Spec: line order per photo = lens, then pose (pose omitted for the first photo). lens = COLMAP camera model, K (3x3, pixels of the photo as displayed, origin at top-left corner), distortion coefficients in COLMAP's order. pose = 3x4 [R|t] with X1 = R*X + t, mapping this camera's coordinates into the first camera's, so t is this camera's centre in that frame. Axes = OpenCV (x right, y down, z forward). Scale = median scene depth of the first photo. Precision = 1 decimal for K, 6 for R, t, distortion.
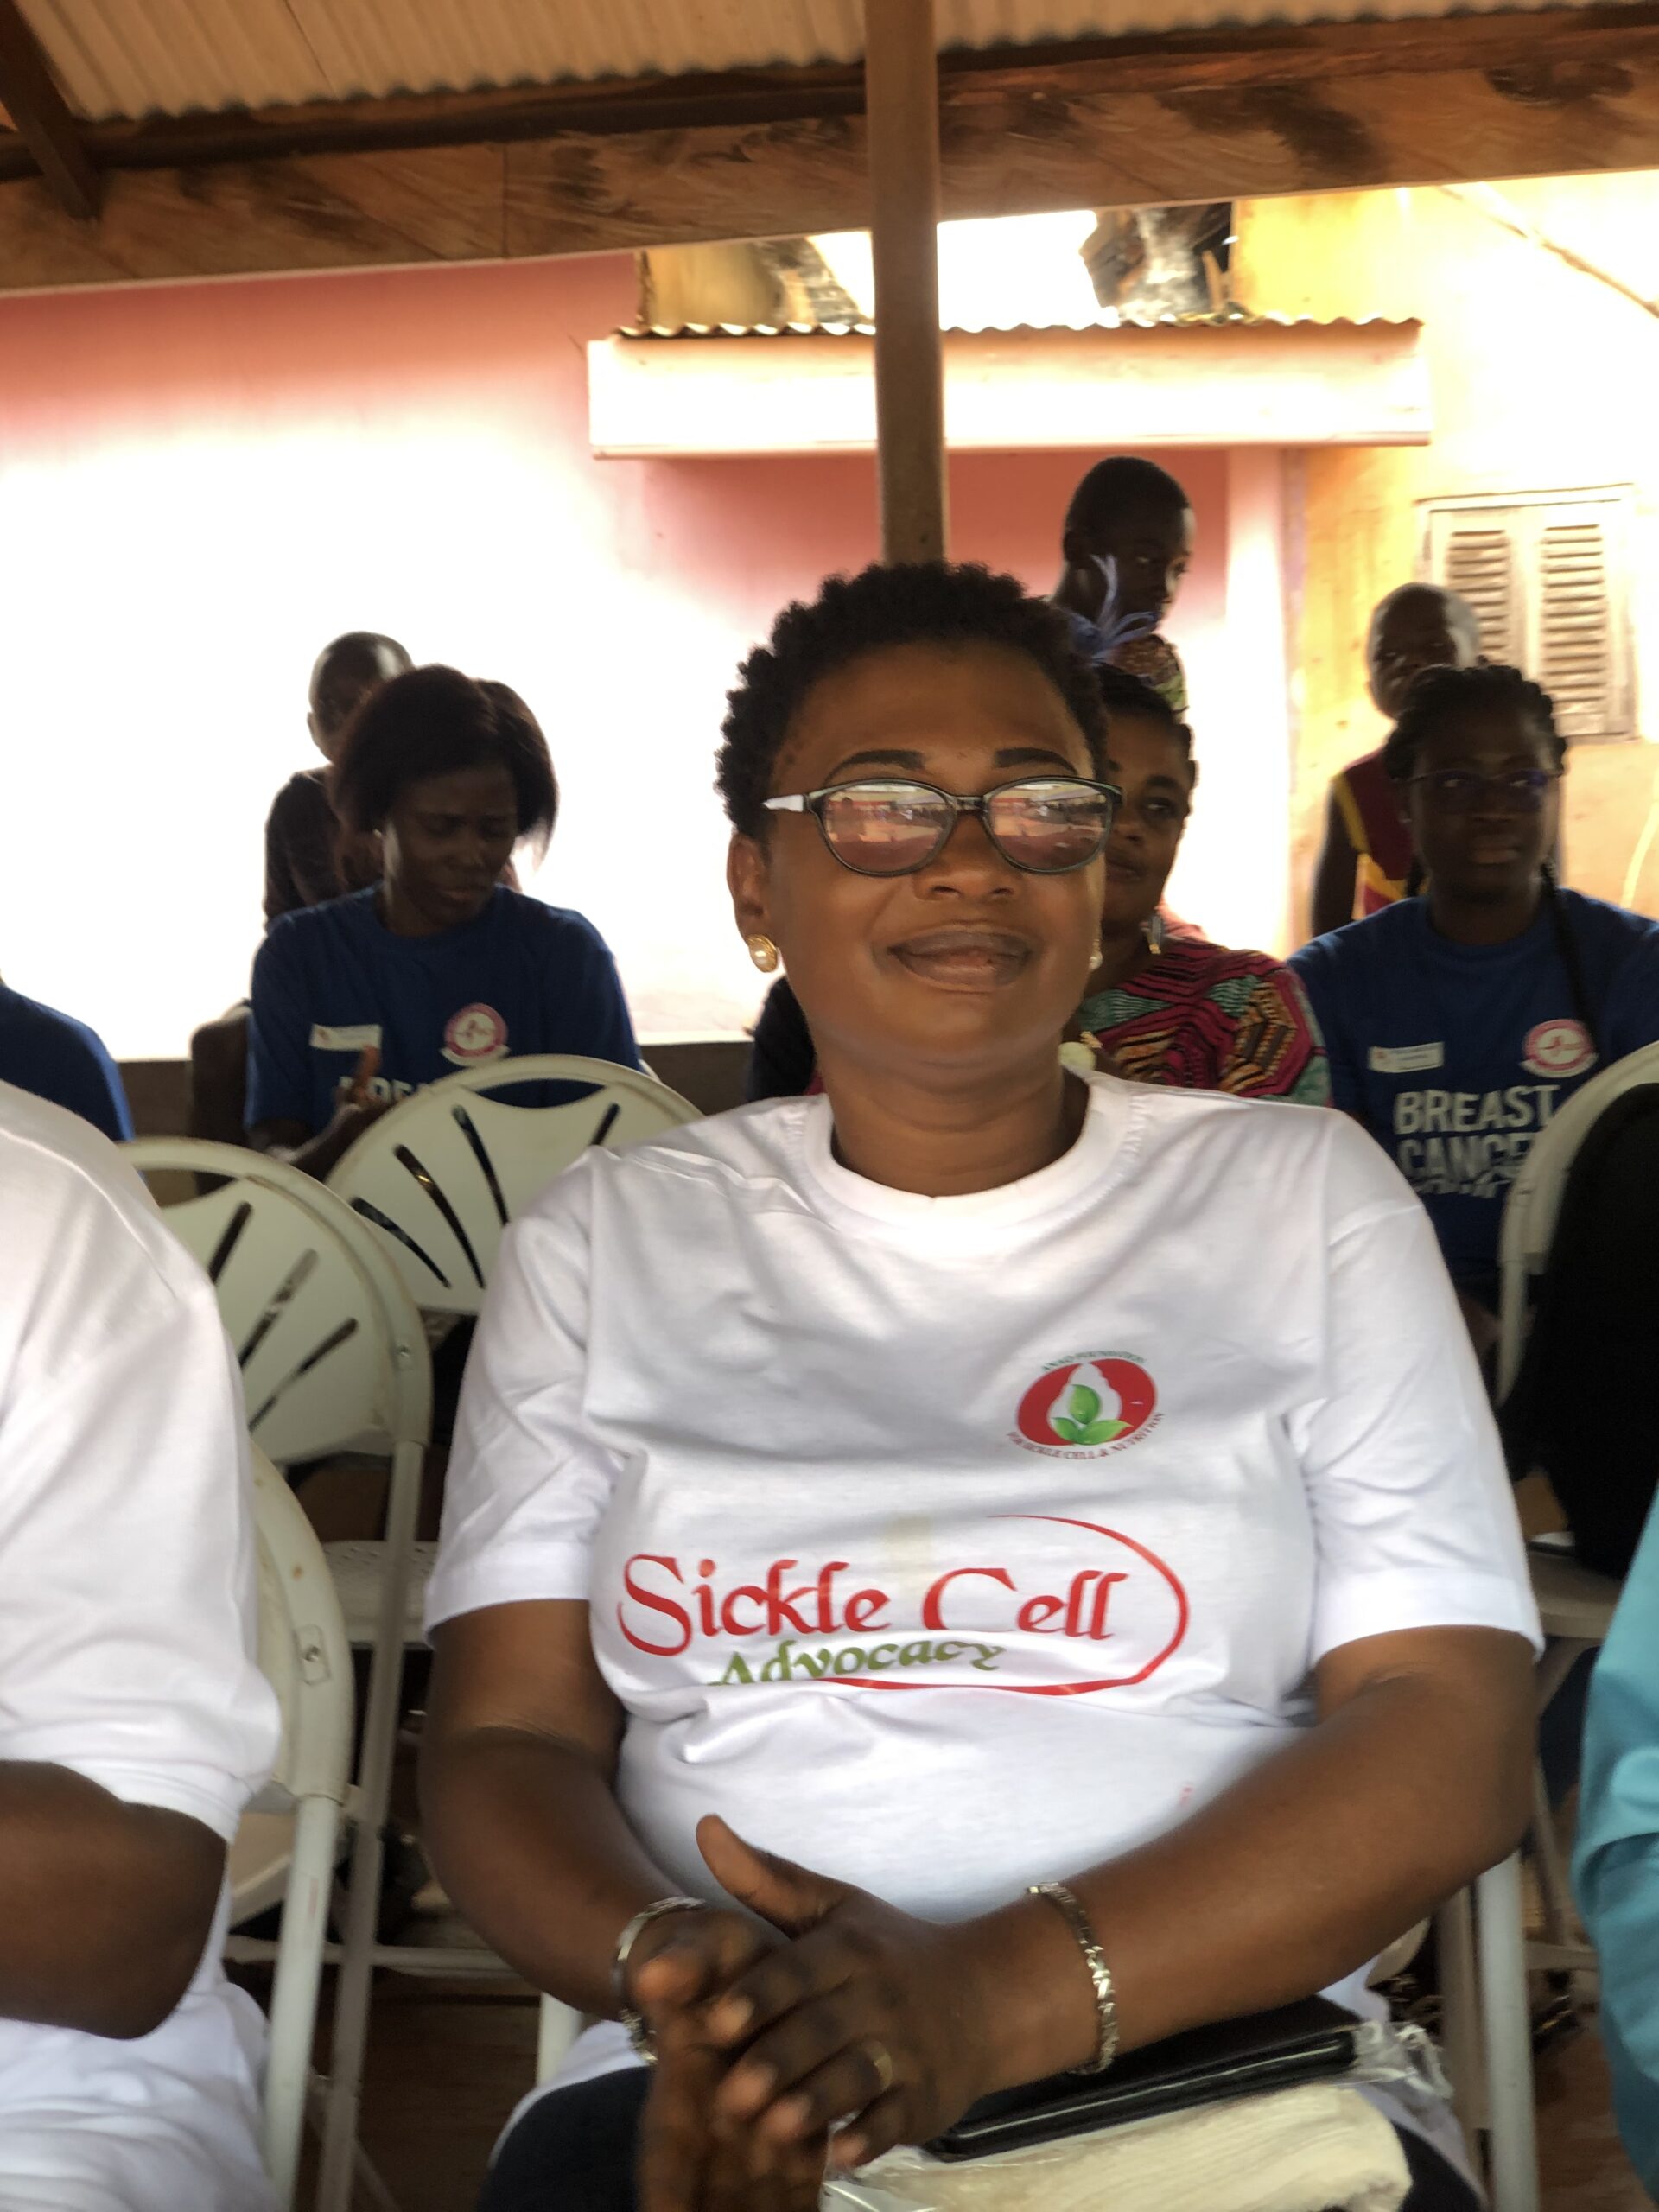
lens RADIAL K [[3368.9, 0, 829.2], [0, 3368.9, 1111.7], [0, 0, 1]] dist [-0.041610, 0.000000]
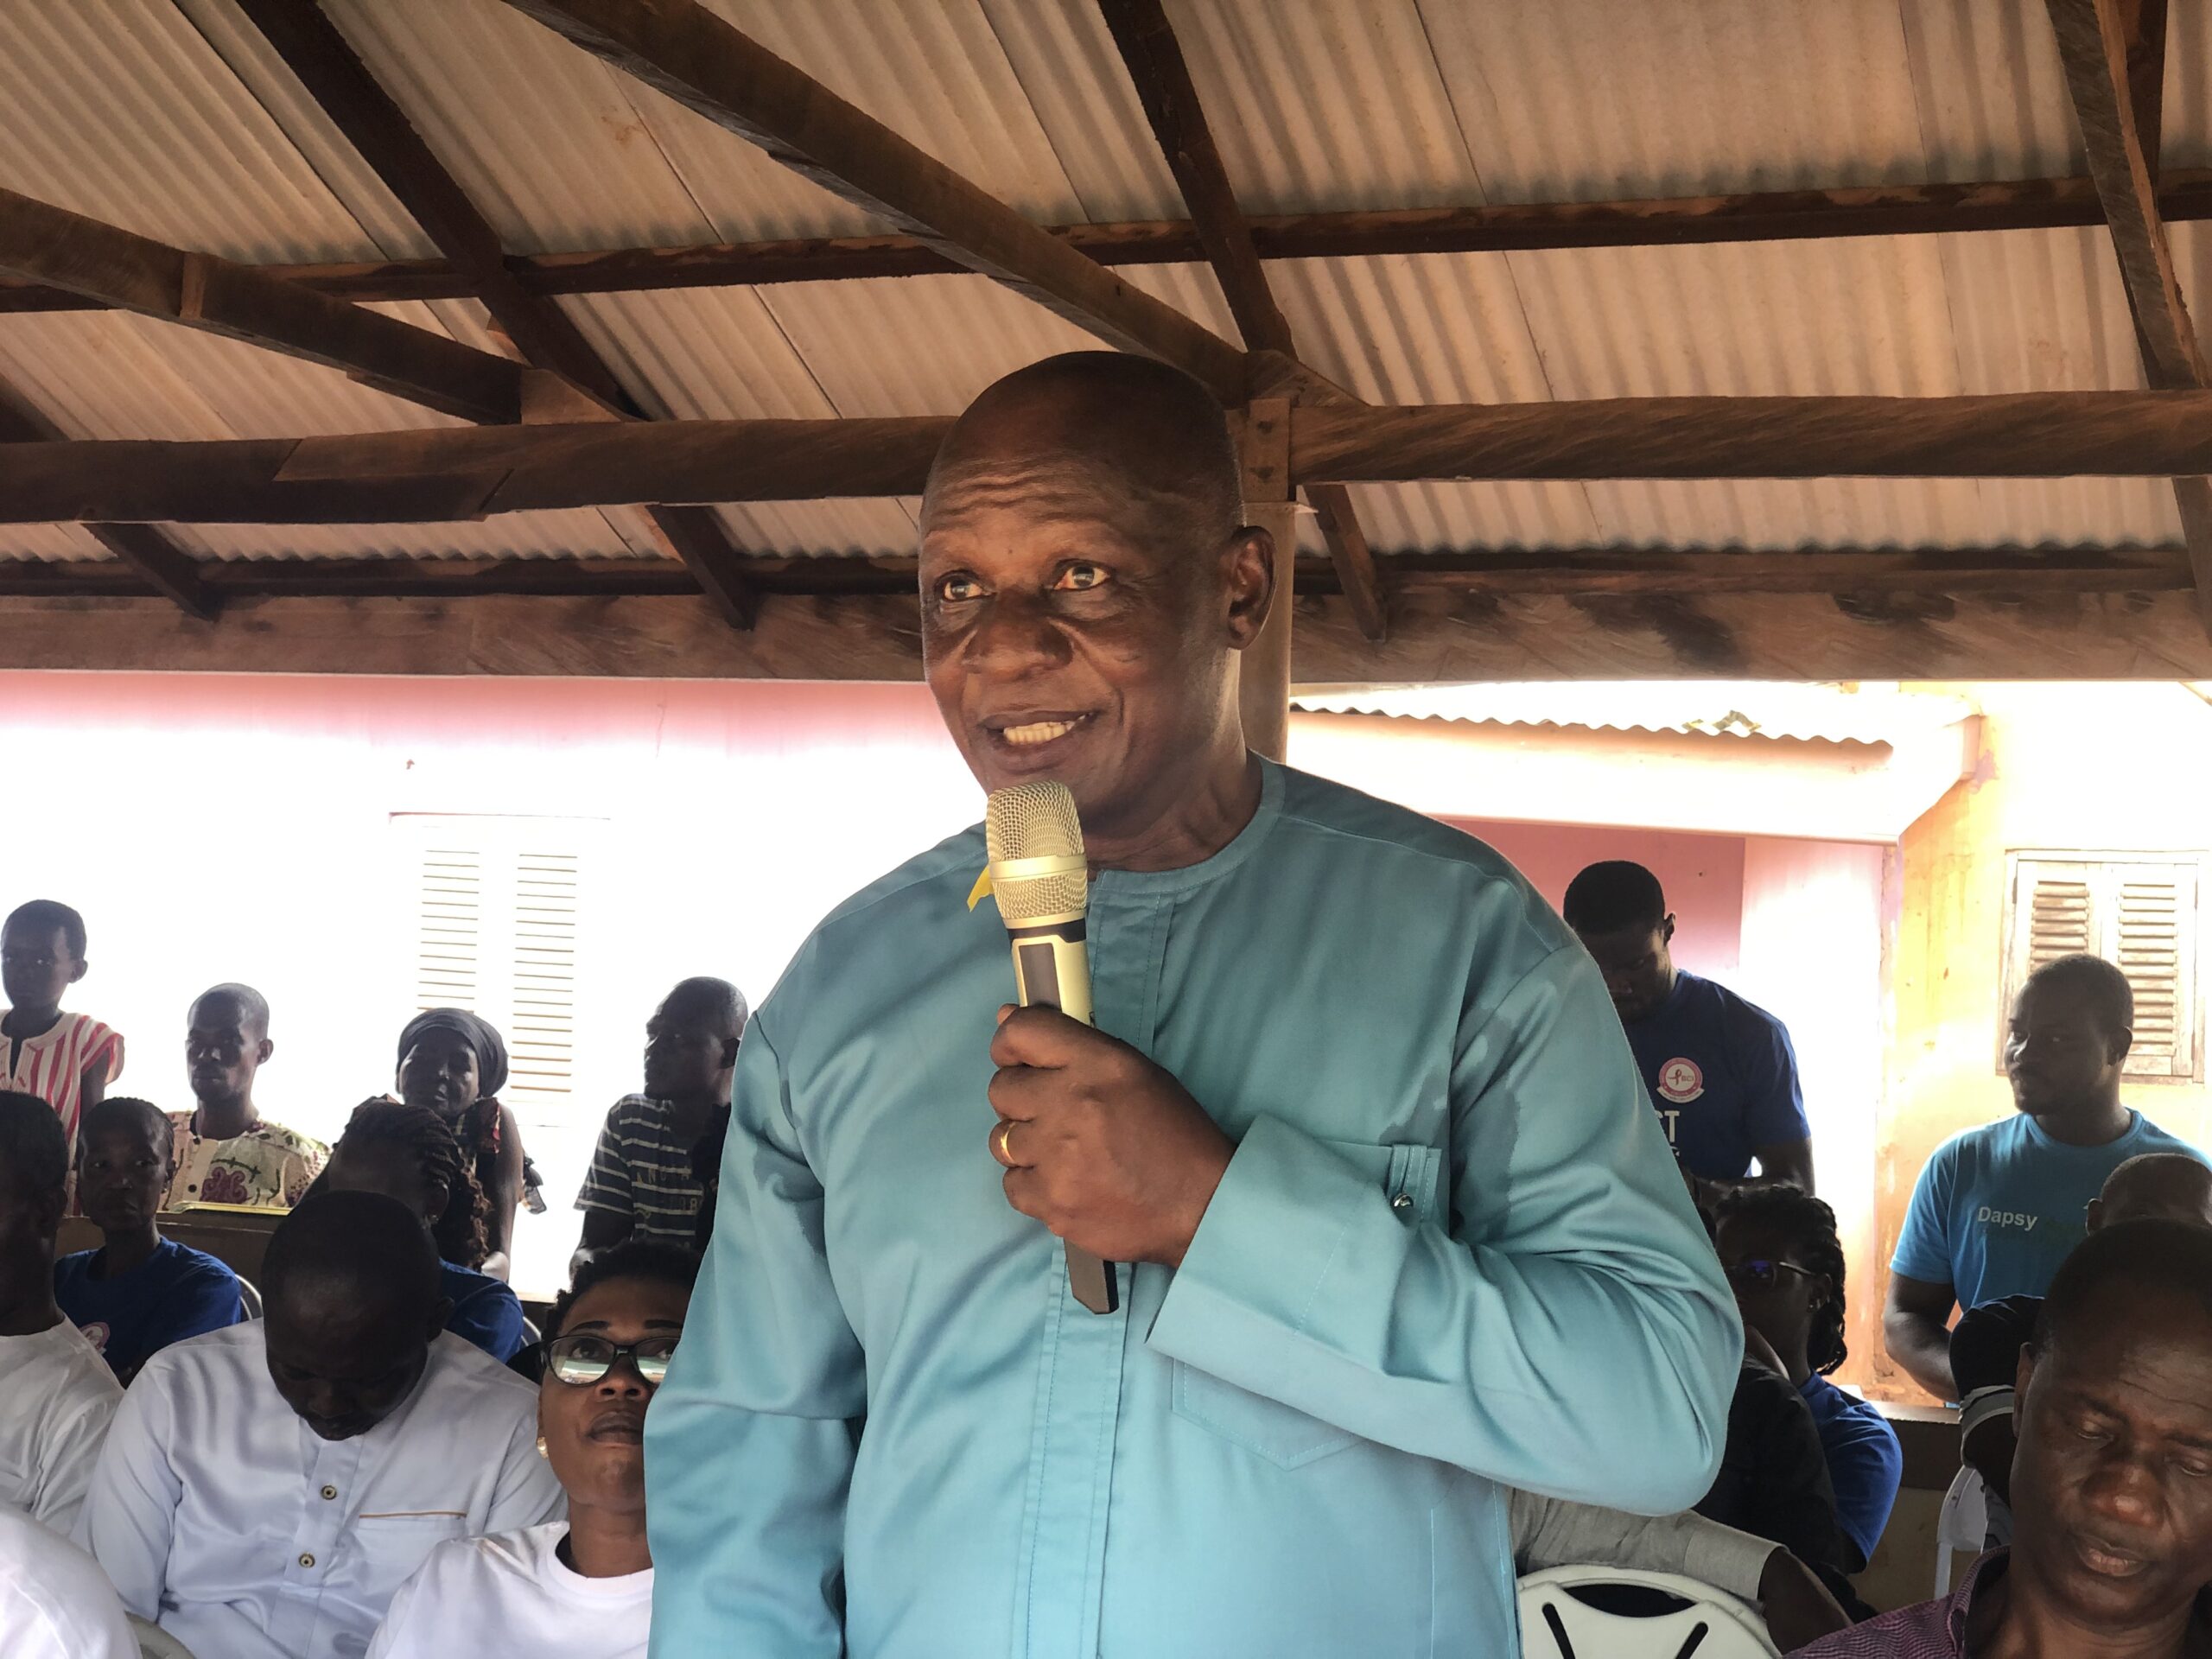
lens RADIAL K [[3368.9, 0, 1108.1], [0, 3368.9, 826.5], [0, 0, 1]] dist [-0.041610, 0.000000]
pose [[0.980302, 0.071957, -0.183930, 0.165417], [-0.095531, 0.987835, -0.122700, -0.049318], [0.172863, 0.137855, 0.975251, -0.231923]]
